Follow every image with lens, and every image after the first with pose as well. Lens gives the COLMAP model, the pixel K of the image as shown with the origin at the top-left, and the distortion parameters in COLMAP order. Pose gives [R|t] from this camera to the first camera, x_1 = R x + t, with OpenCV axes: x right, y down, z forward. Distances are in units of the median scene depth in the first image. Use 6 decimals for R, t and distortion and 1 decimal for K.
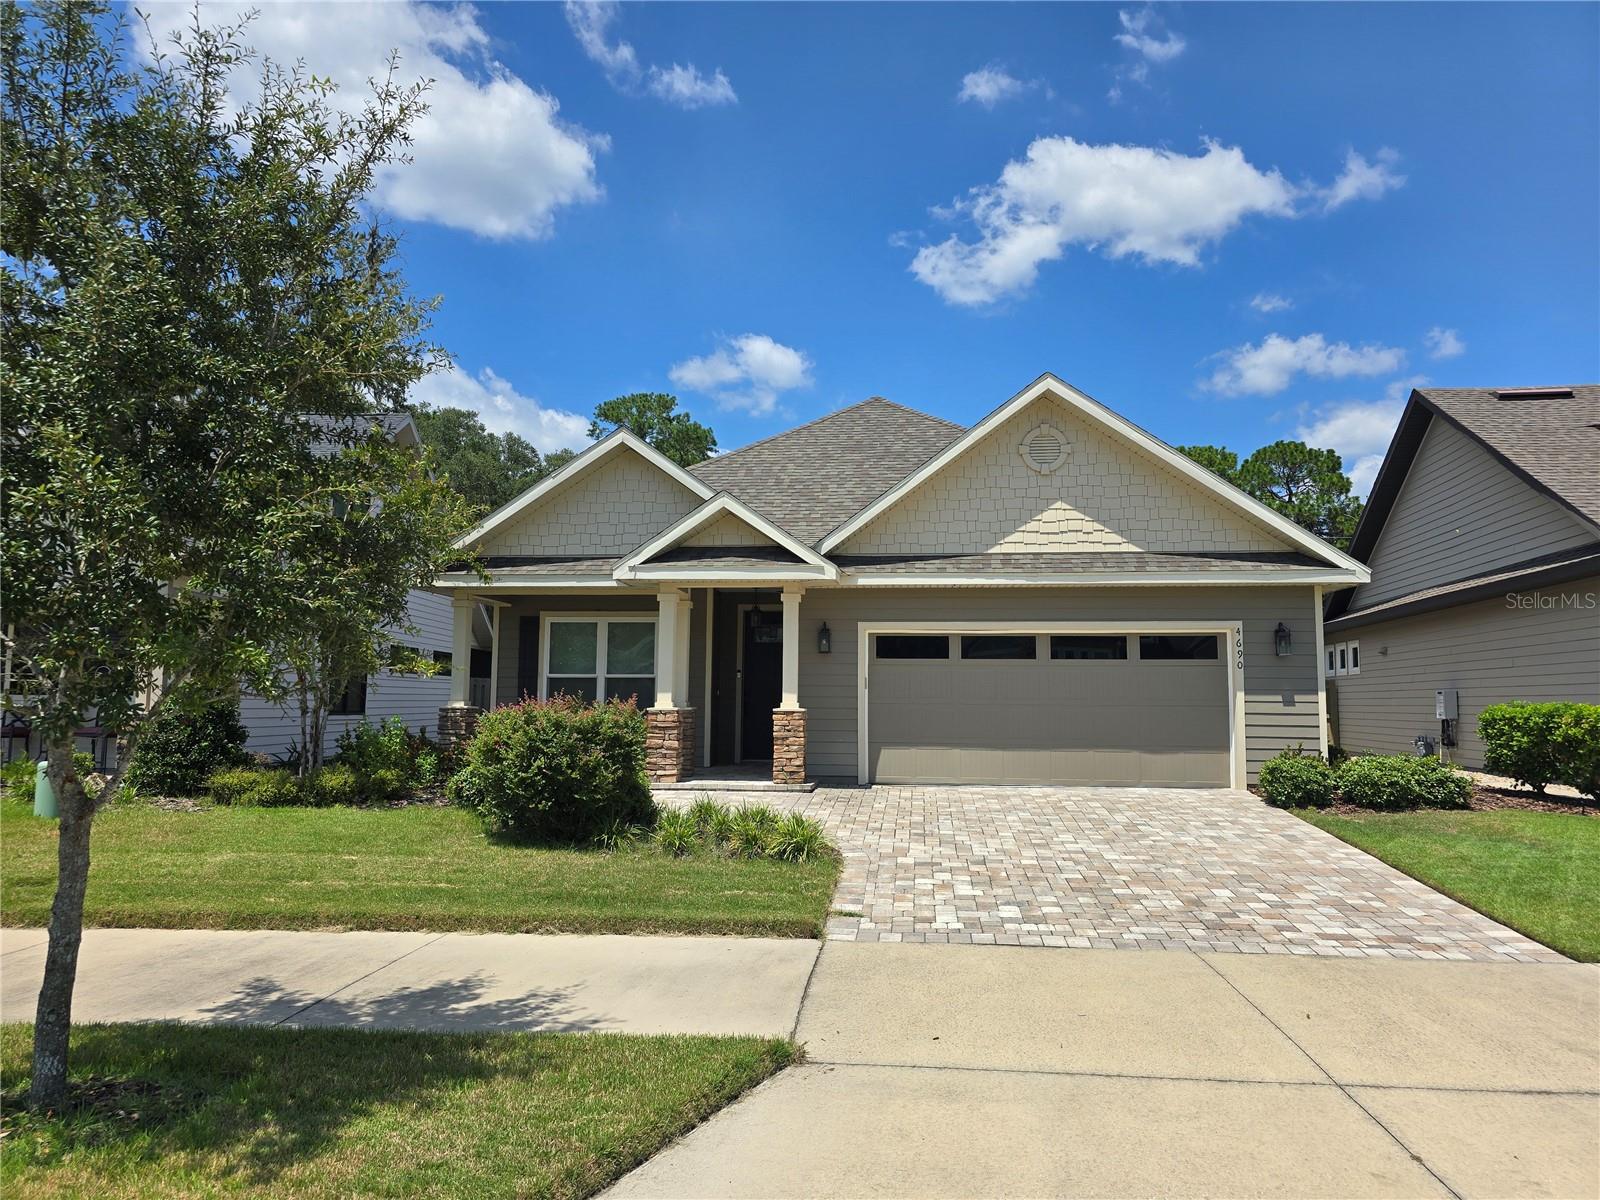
lens RADIAL K [[1120.7, 0, 809.9], [0, 1120.7, 598.6], [0, 0, 1]] dist [0.068447, -0.050796]
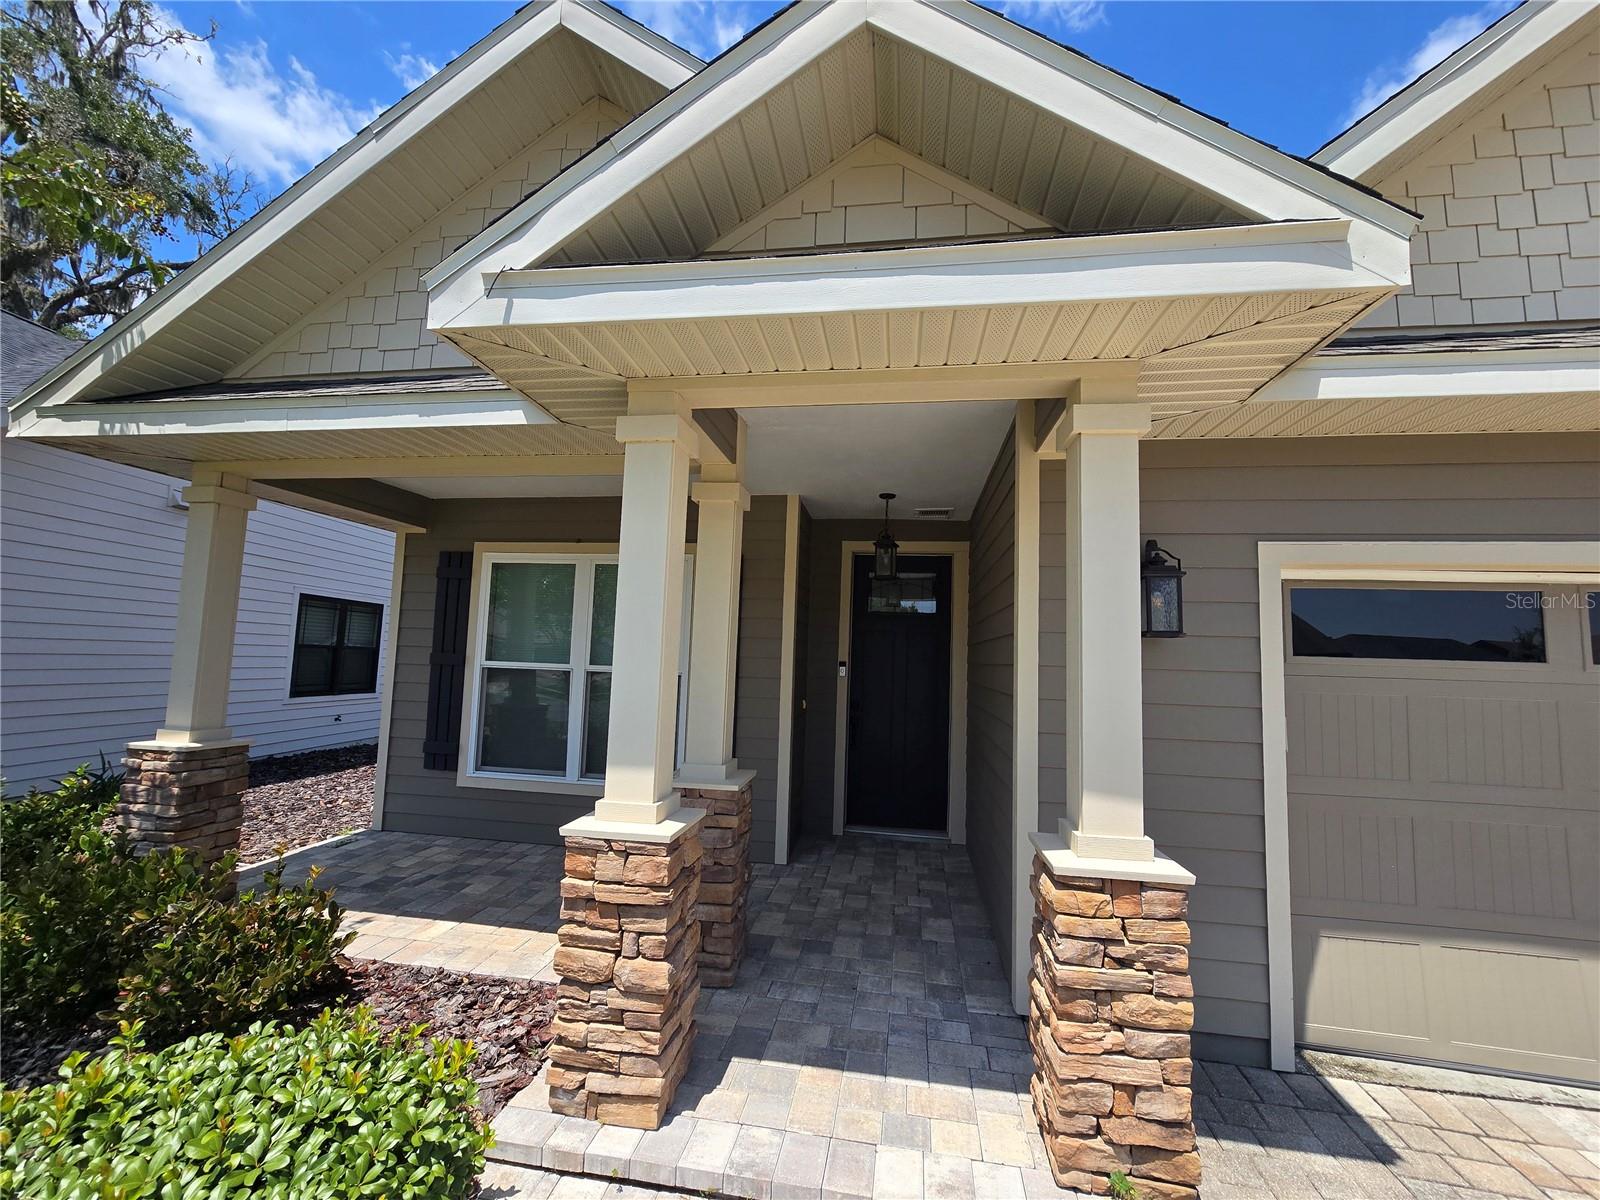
lens RADIAL K [[662.2, 0, 797.6], [0, 662.2, 608.7], [0, 0, 1]] dist [-0.003096, 0.002030]
pose [[0.998083, 0.023245, -0.057356, -0.077240], [-0.022175, 0.999569, 0.019229, 0.039139], [0.057779, -0.017920, 0.998169, 0.809103]]
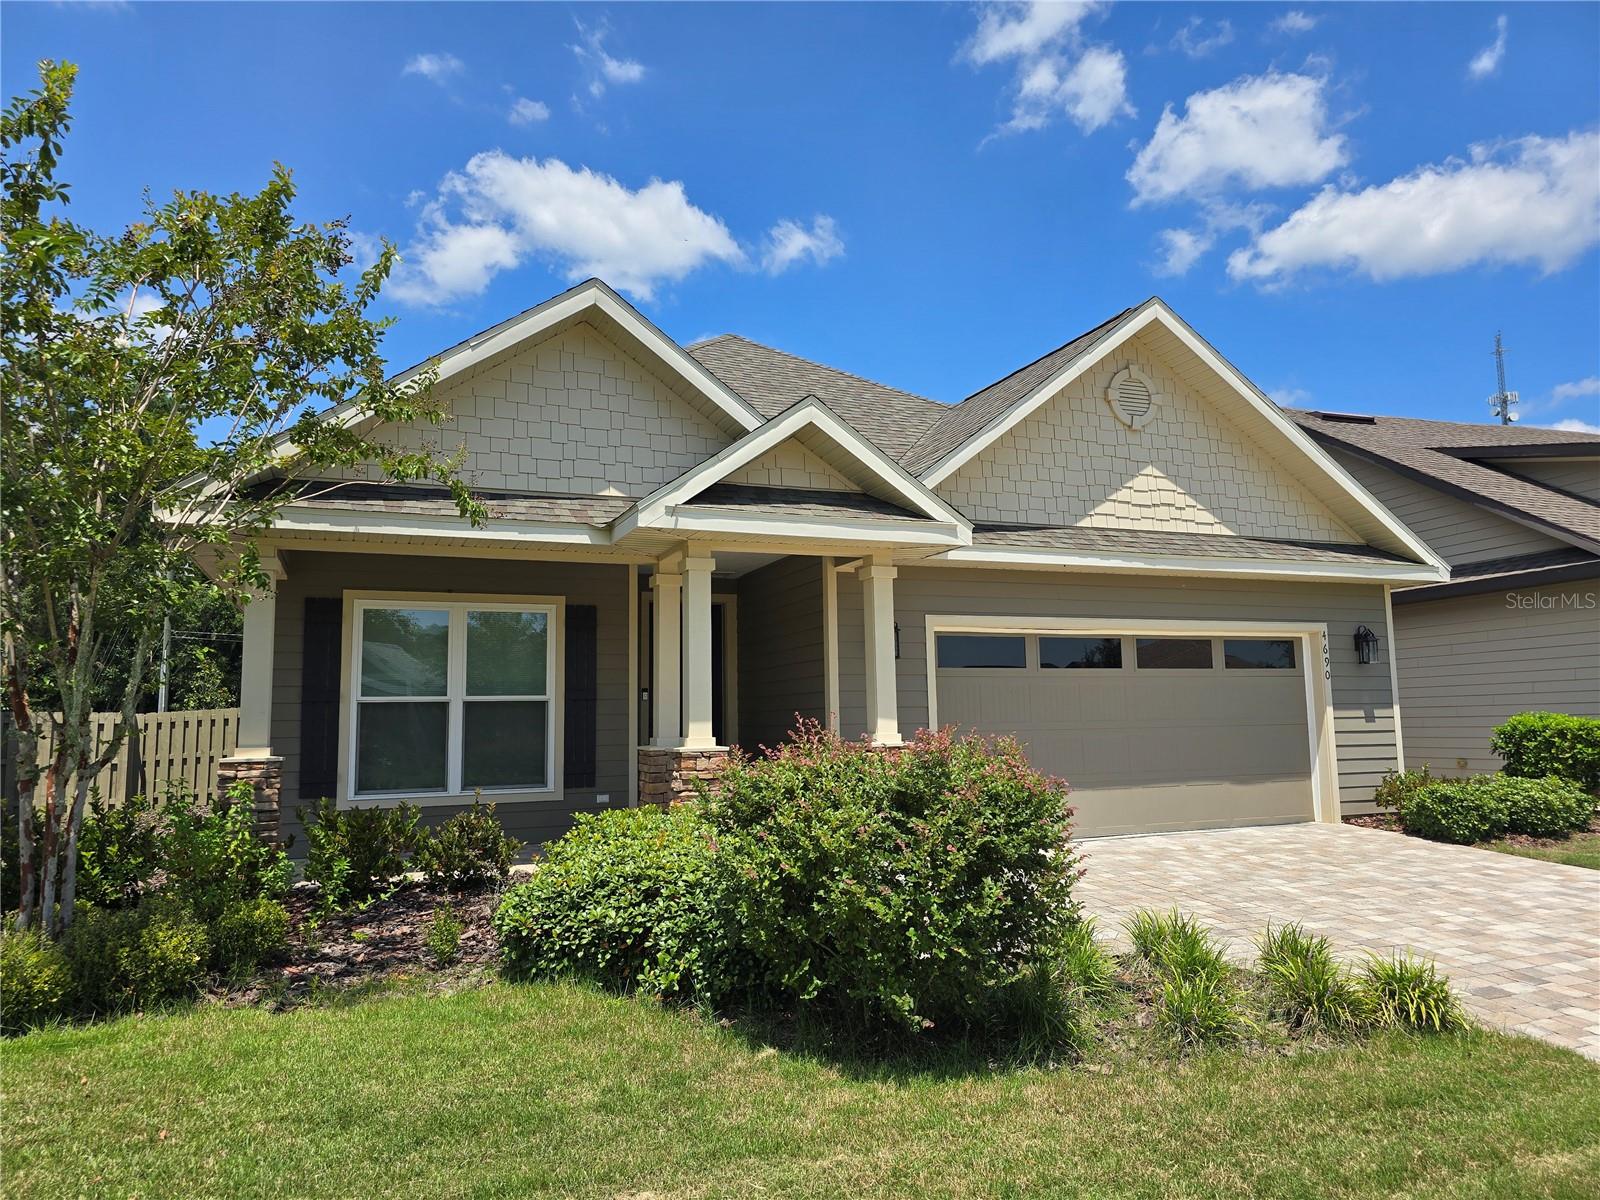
lens RADIAL K [[1120.7, 0, 813.7], [0, 1120.7, 616.5], [0, 0, 1]] dist [0.068447, -0.050796]
pose [[0.876716, 0.023704, 0.480424, -0.354650], [-0.021786, 0.999717, -0.009568, 0.030432], [-0.480515, -0.002078, 0.876984, 0.425878]]
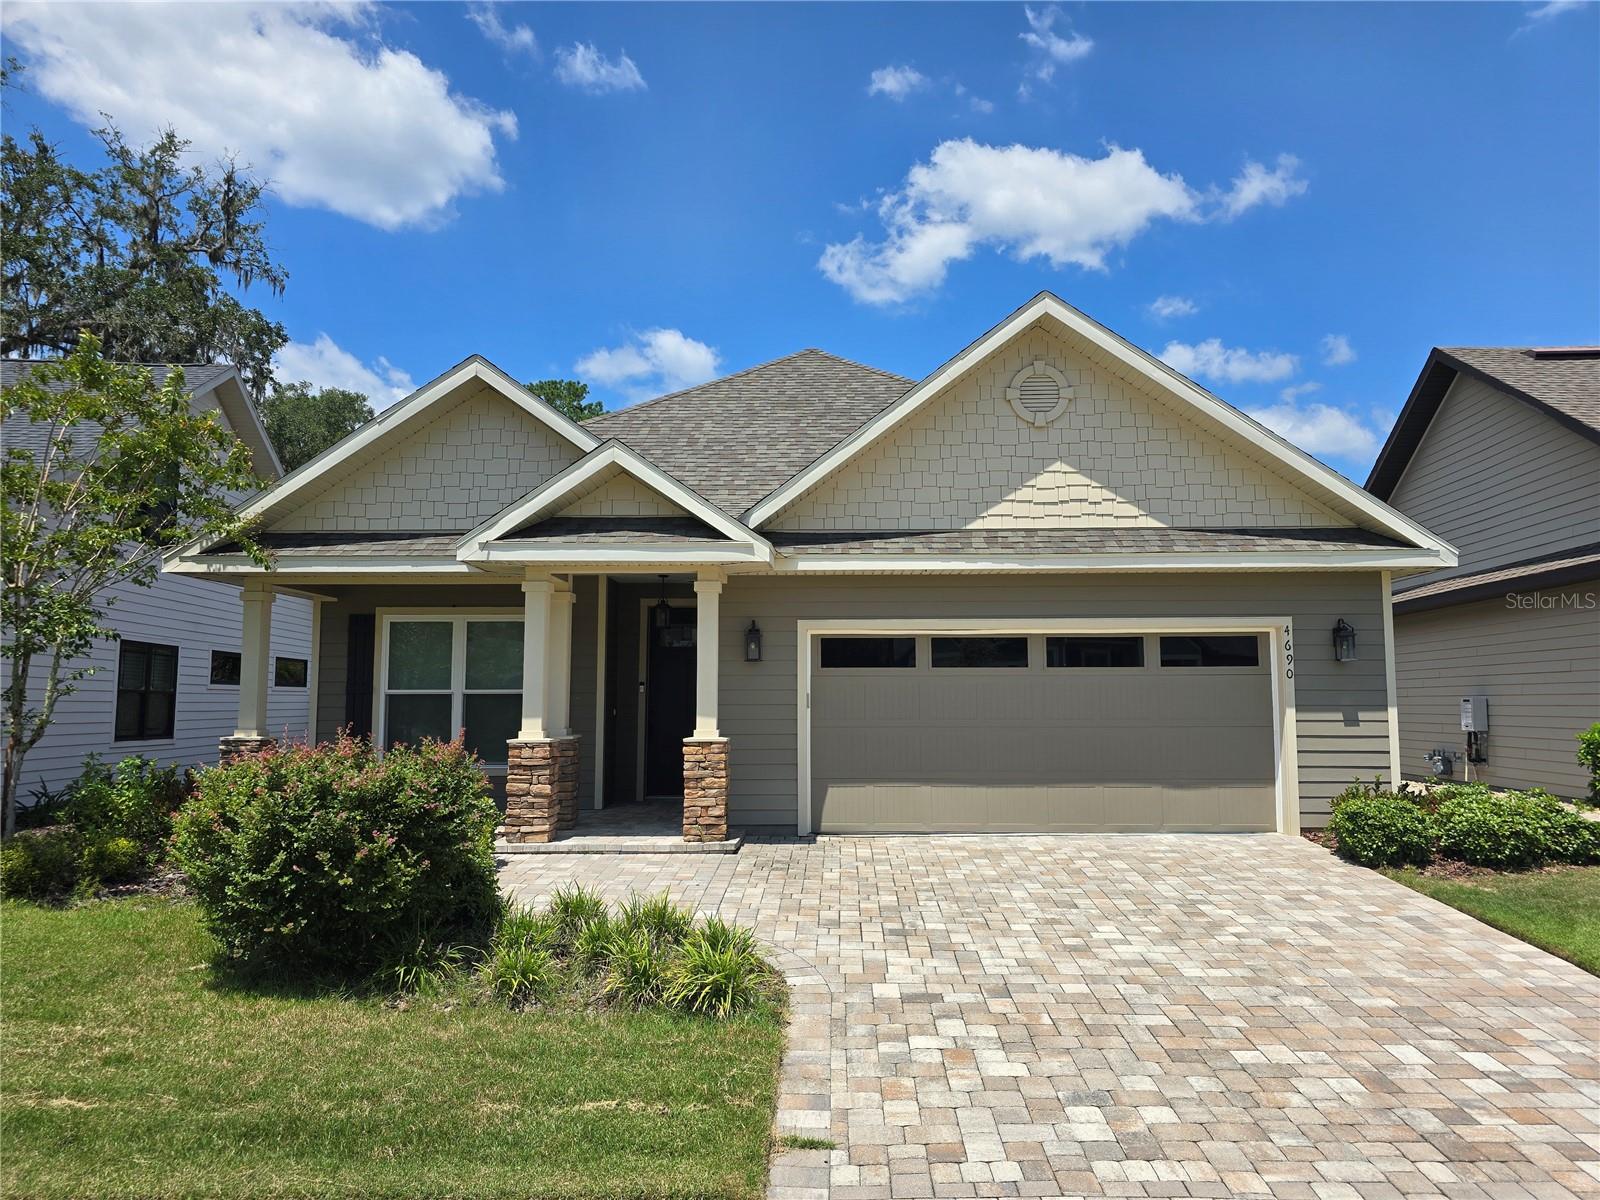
lens RADIAL K [[1120.7, 0, 821.1], [0, 1120.7, 607.7], [0, 0, 1]] dist [0.068447, -0.050796]
pose [[0.995963, -0.001716, 0.089751, -0.008474], [0.000979, 0.999965, 0.008253, 0.006575], [-0.089762, -0.008132, 0.995930, 0.248839]]
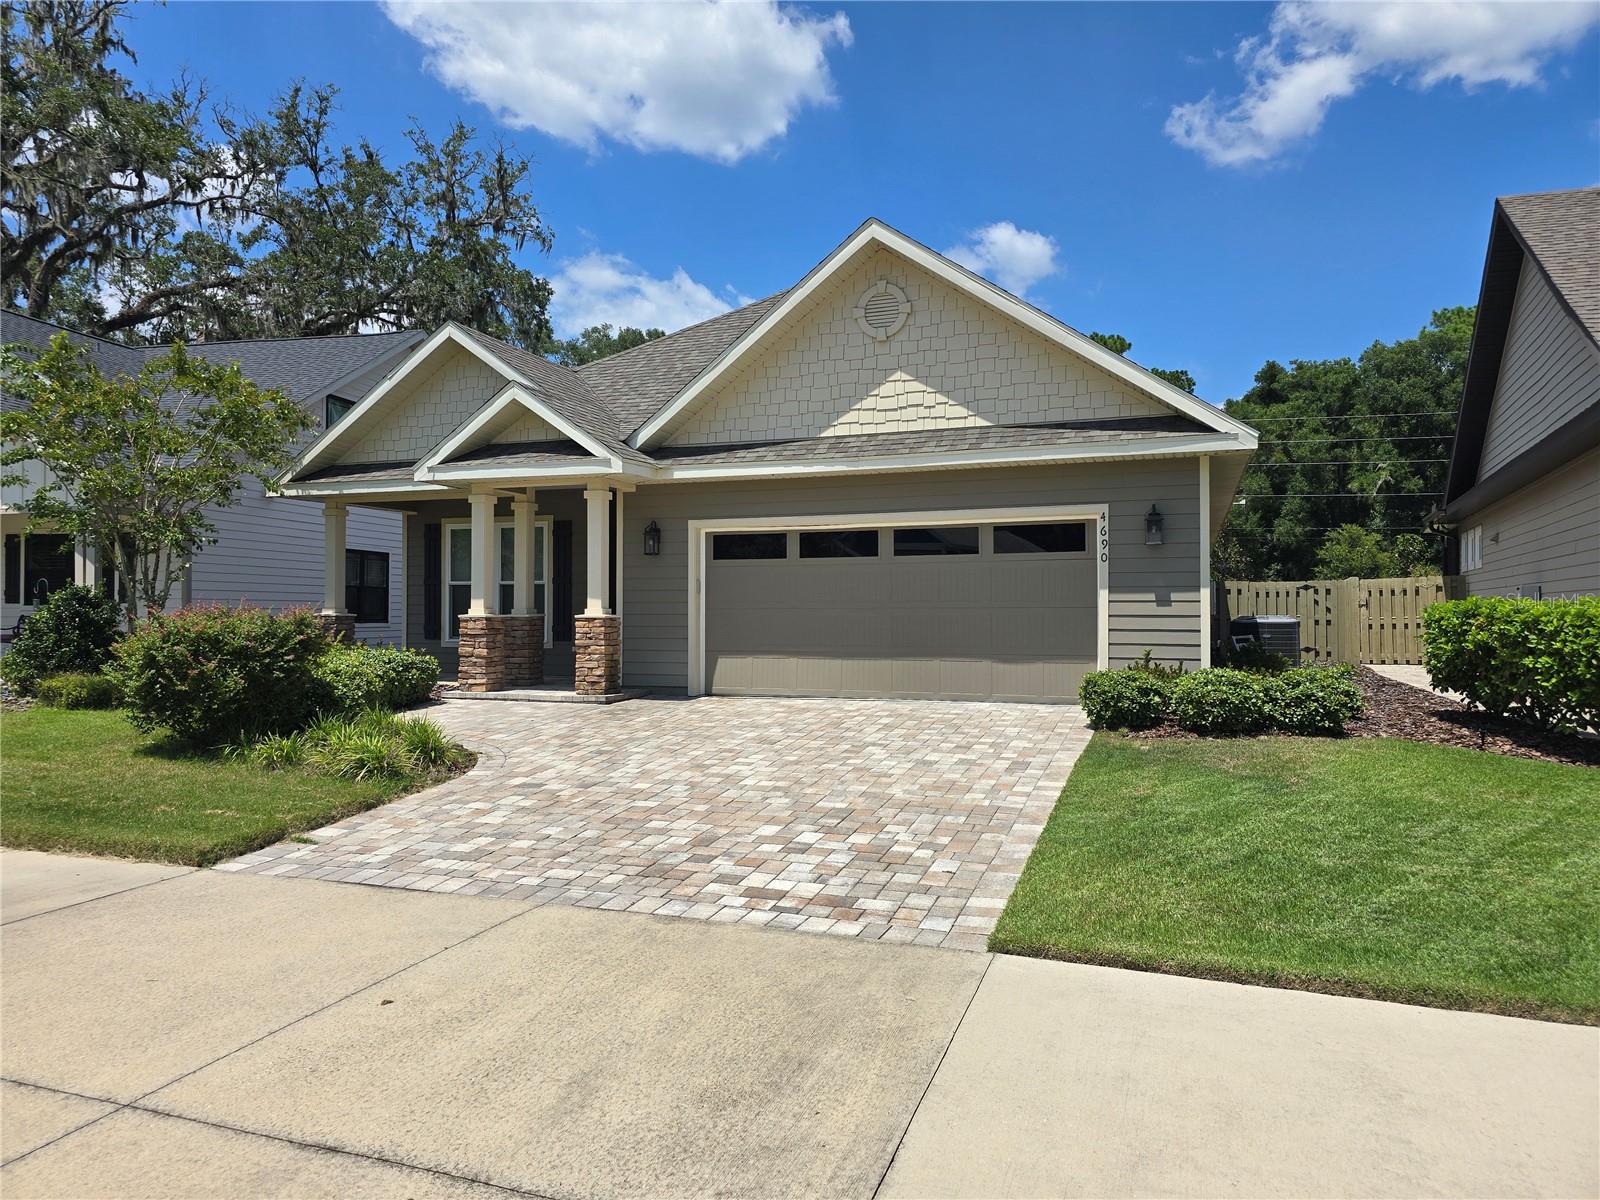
lens RADIAL K [[1120.7, 0, 768.8], [0, 1120.7, 594.3], [0, 0, 1]] dist [0.068447, -0.050796]
pose [[0.964103, -0.011237, -0.265291, 0.351119], [0.032074, 0.996717, 0.074343, 0.015760], [0.263585, -0.080183, 0.961298, 0.137186]]
